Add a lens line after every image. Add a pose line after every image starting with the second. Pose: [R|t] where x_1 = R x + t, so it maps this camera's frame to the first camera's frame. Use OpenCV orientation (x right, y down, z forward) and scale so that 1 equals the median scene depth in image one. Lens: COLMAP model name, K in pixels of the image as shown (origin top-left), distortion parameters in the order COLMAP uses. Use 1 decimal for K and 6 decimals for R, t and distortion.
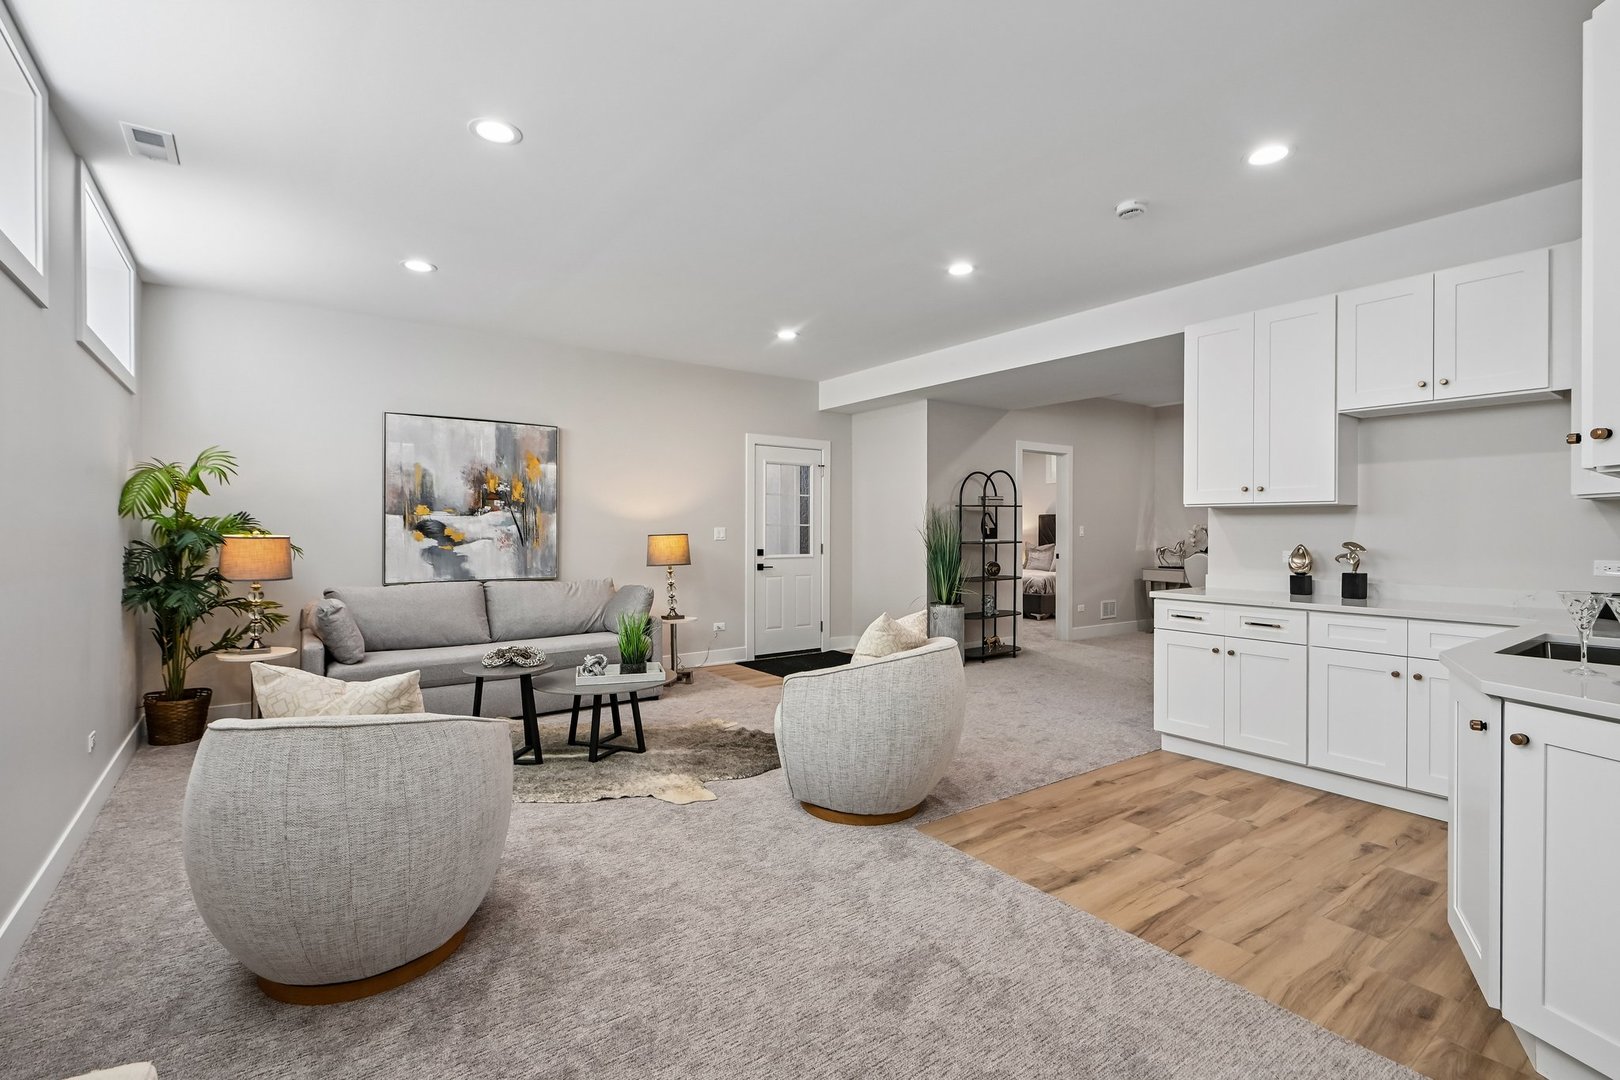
lens RADIAL K [[735.8, 0, 800.0], [0, 735.8, 529.5], [0, 0, 1]] dist [0.003417, -0.000385]
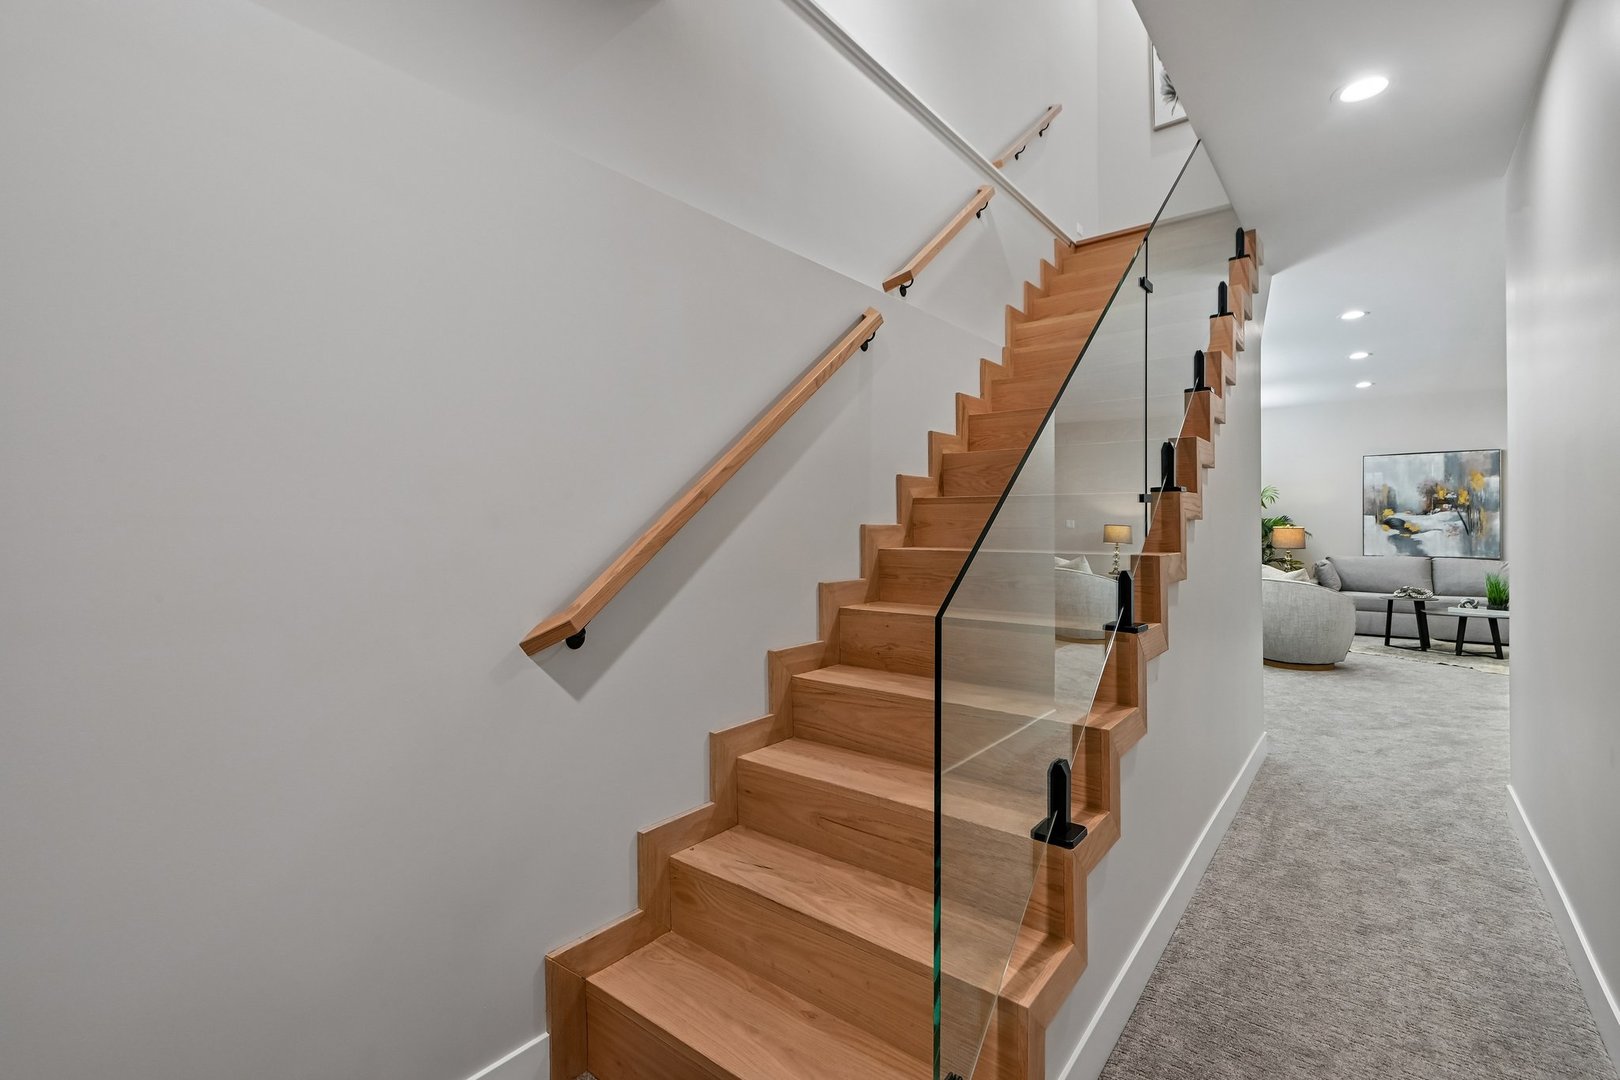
lens RADIAL K [[735.8, 0, 809.3], [0, 735.8, 530.7], [0, 0, 1]] dist [0.003417, -0.000385]
pose [[0.280529, 0.003247, -0.959840, 0.685680], [0.001511, 0.999992, 0.003825, 0.006523], [0.959844, -0.002523, 0.280522, -0.684962]]
